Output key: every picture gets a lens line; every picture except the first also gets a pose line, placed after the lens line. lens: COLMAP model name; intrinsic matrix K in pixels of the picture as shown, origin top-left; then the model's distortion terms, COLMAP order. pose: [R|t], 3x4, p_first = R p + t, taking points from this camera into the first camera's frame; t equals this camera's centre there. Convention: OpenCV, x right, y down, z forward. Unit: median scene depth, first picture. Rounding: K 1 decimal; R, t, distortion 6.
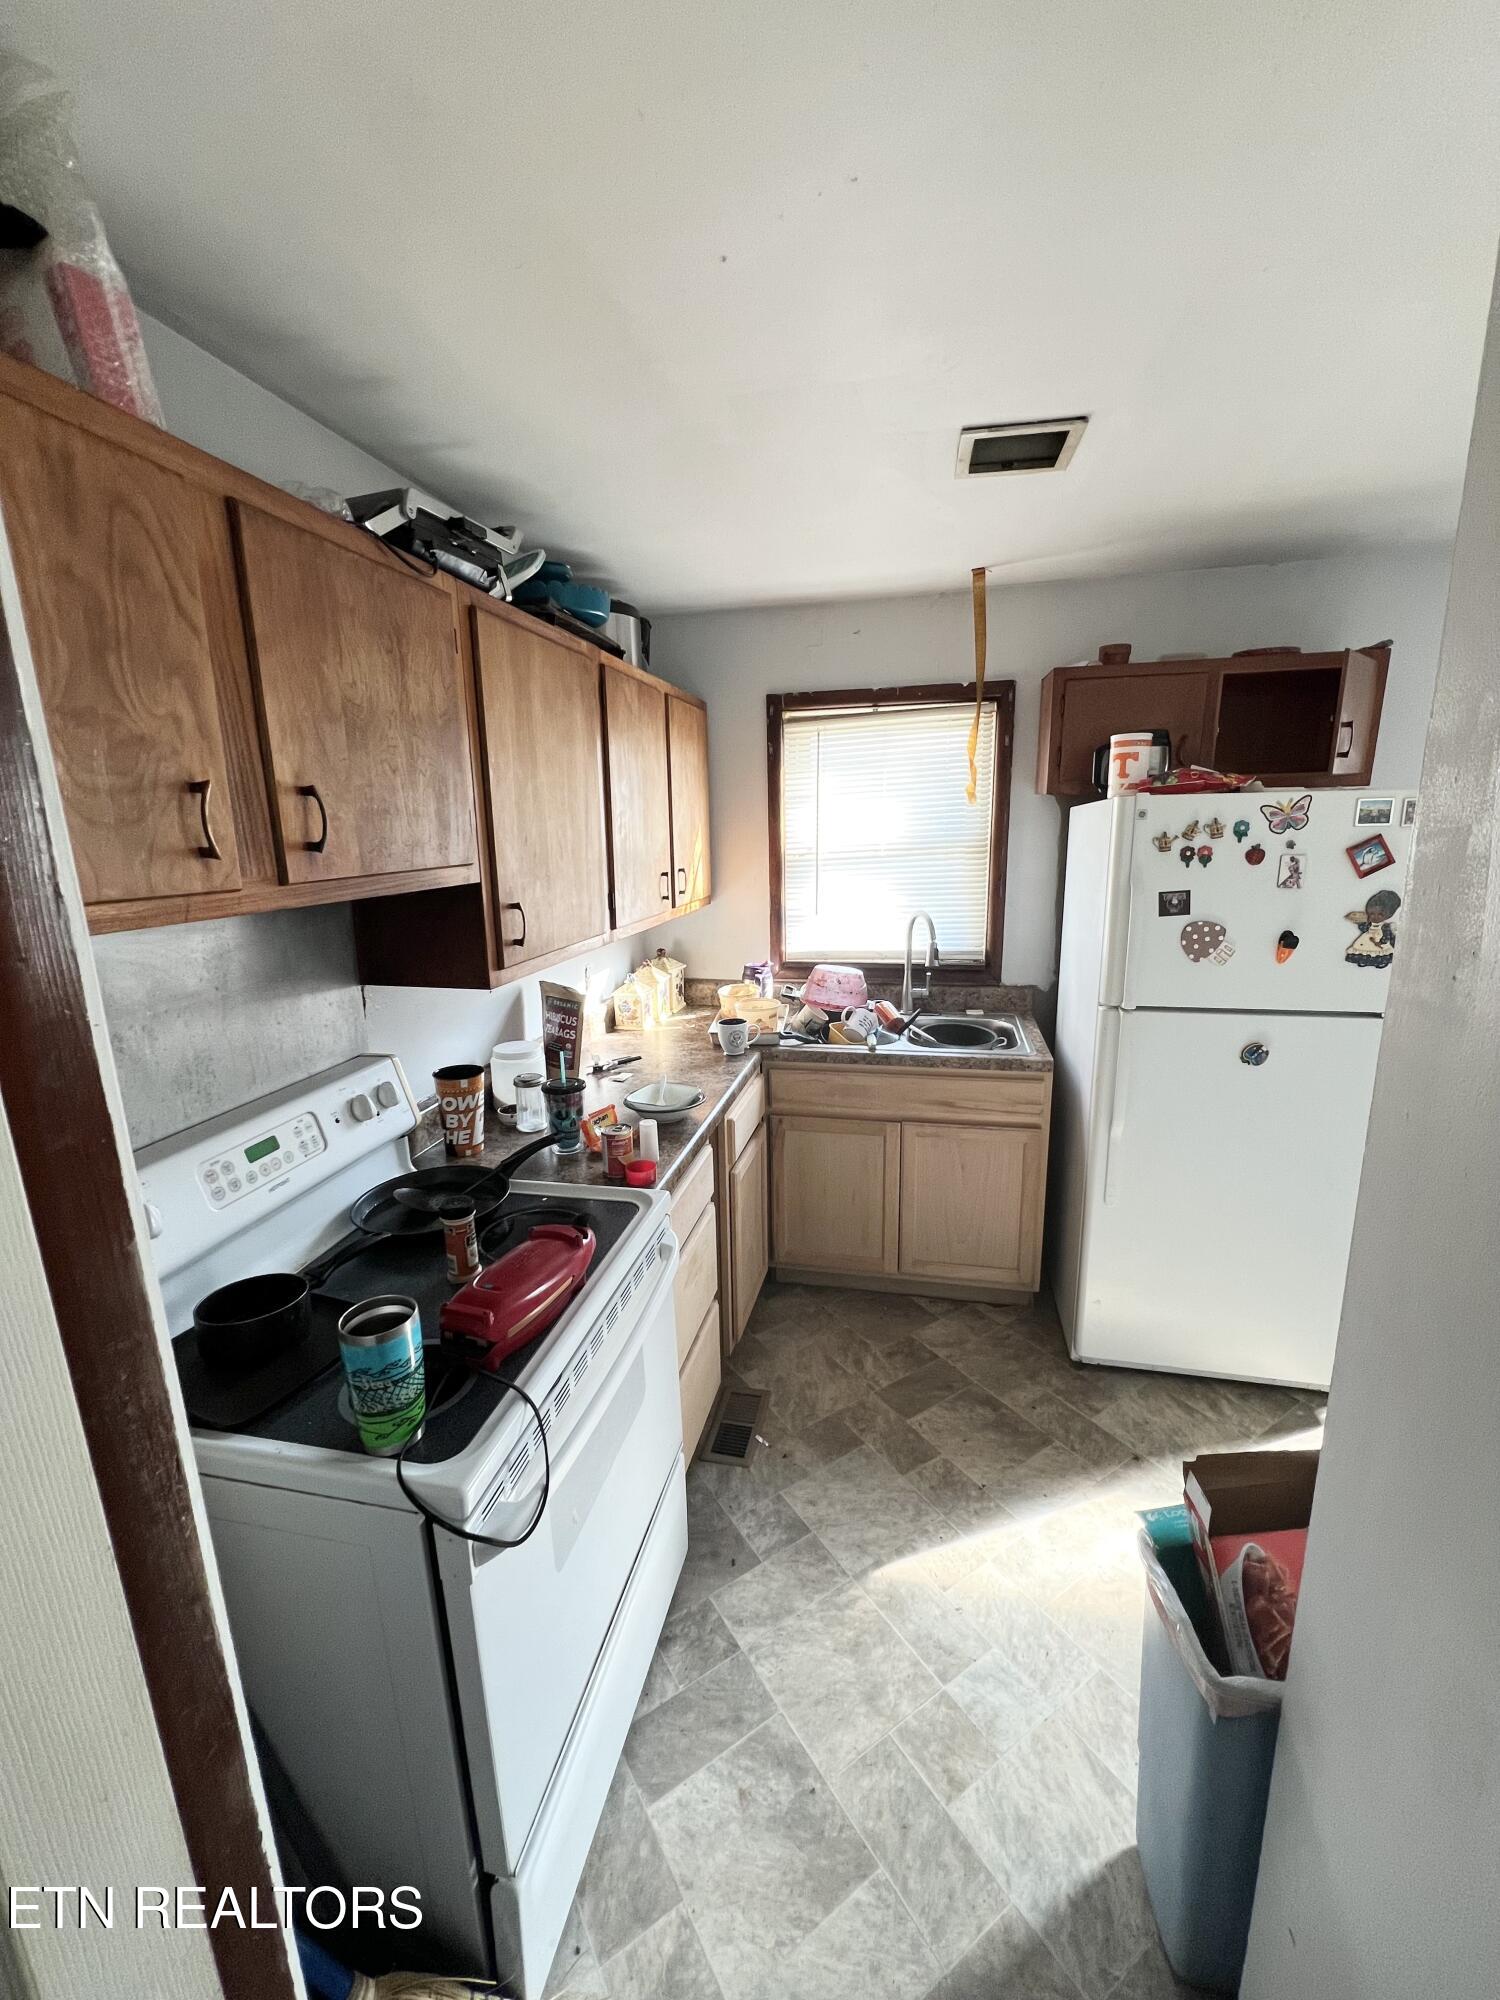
lens RADIAL K [[808.2, 0, 751.1], [0, 808.2, 997.0], [0, 0, 1]] dist [0.000216, 0.000003]
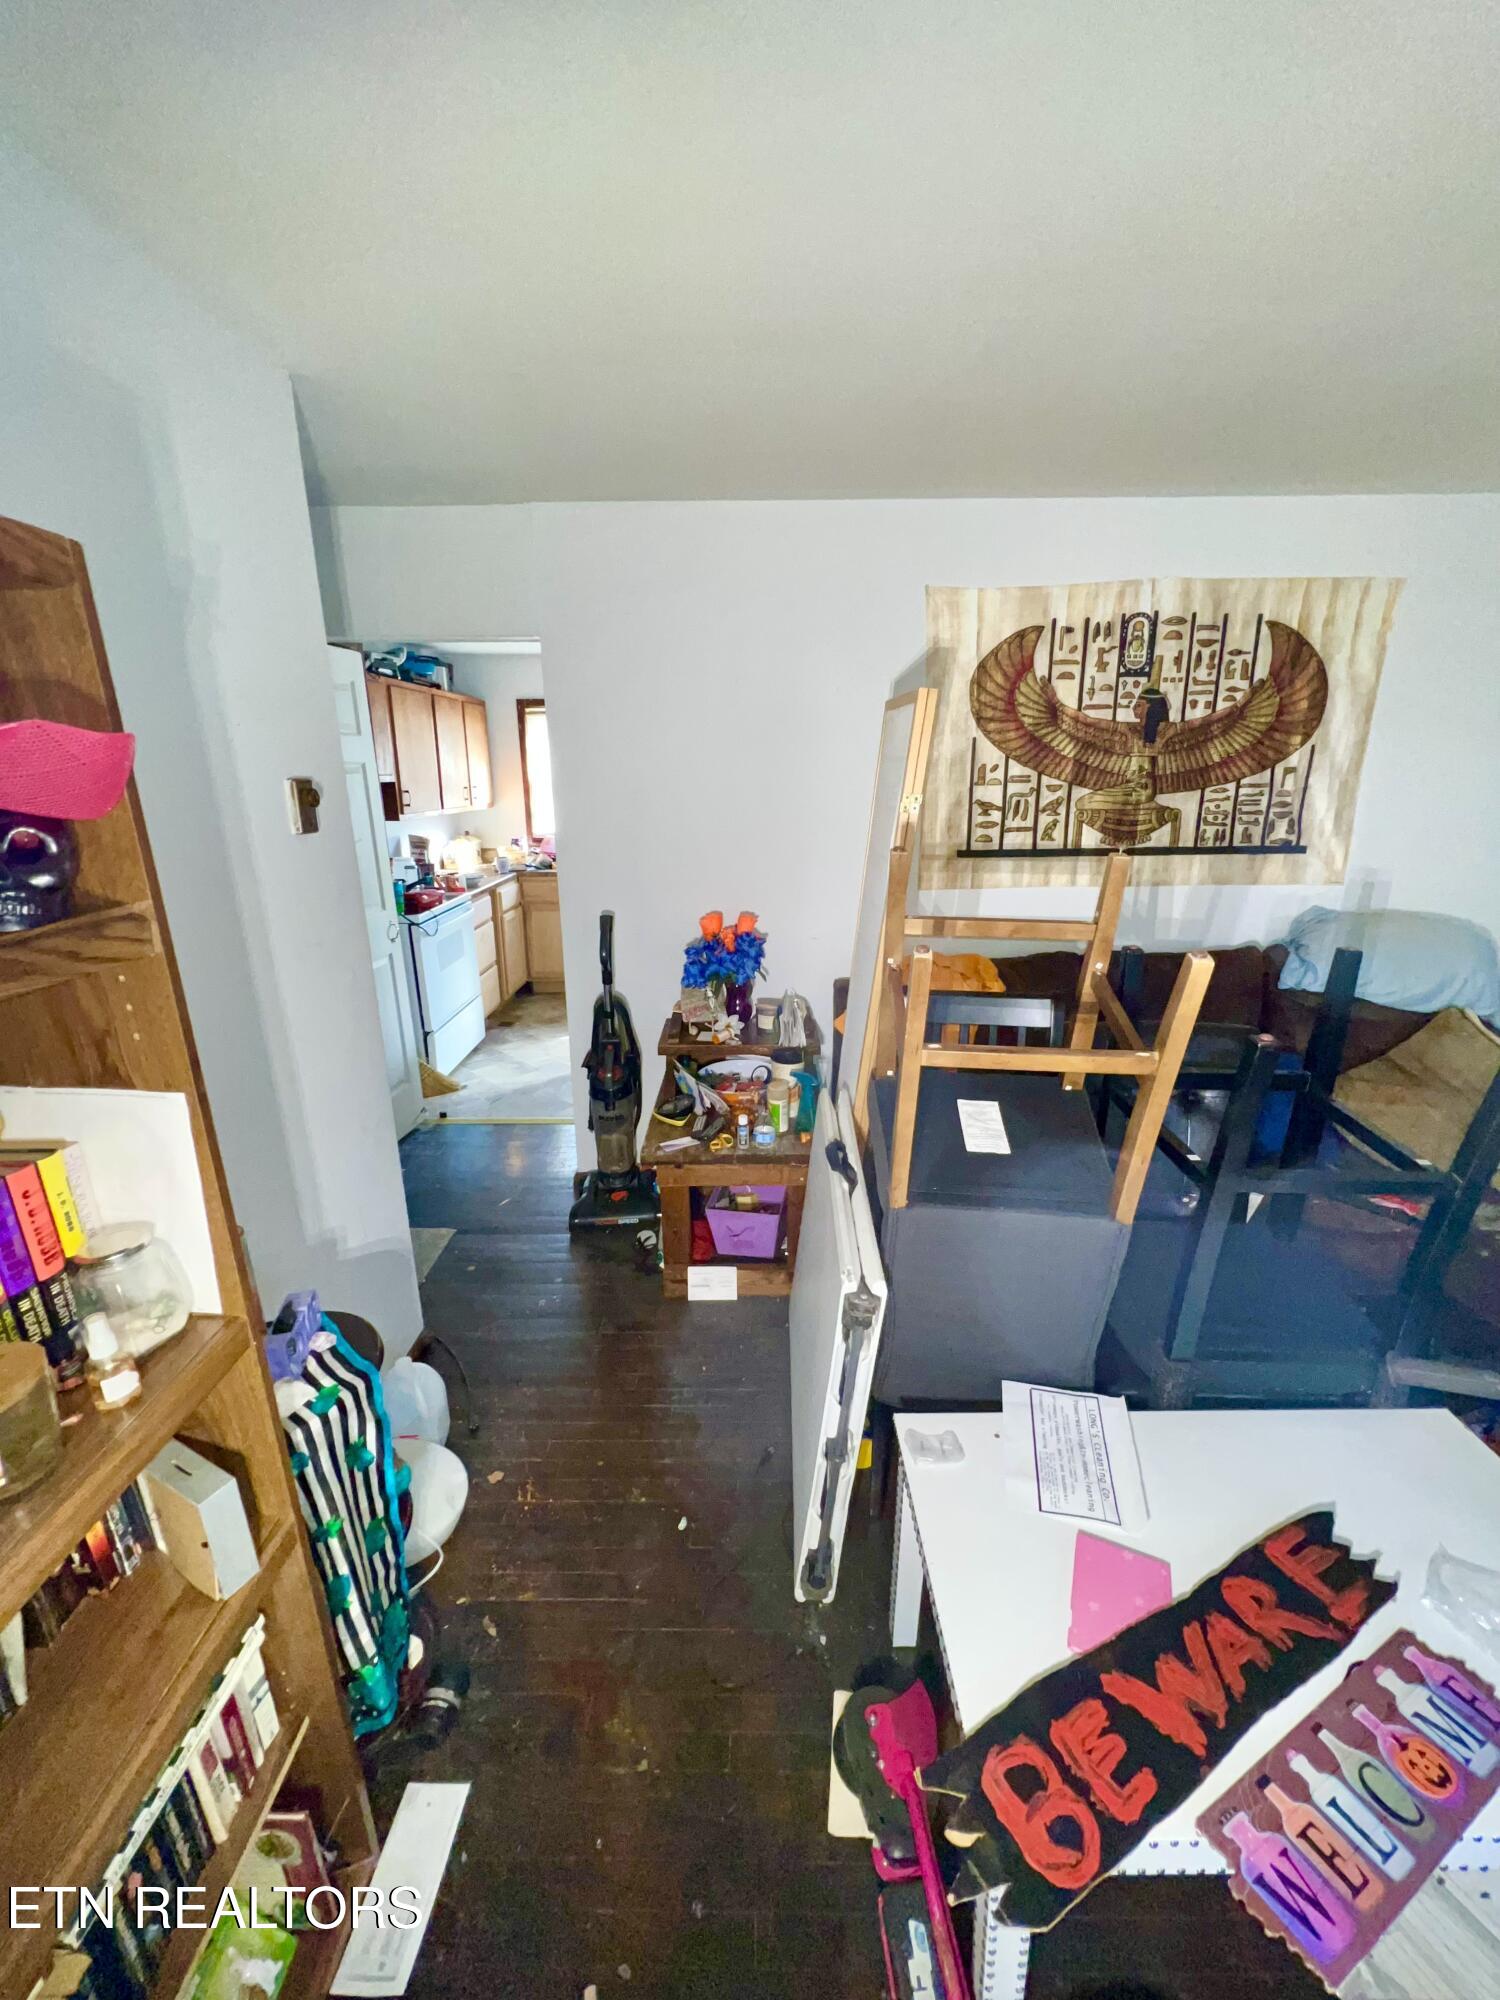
lens RADIAL K [[808.2, 0, 754.8], [0, 808.2, 1009.9], [0, 0, 1]] dist [0.000216, 0.000003]
pose [[0.977460, -0.039609, 0.207371, 0.197492], [0.024769, 0.996975, 0.073677, 0.335515], [-0.209661, -0.066880, 0.975484, -1.463785]]
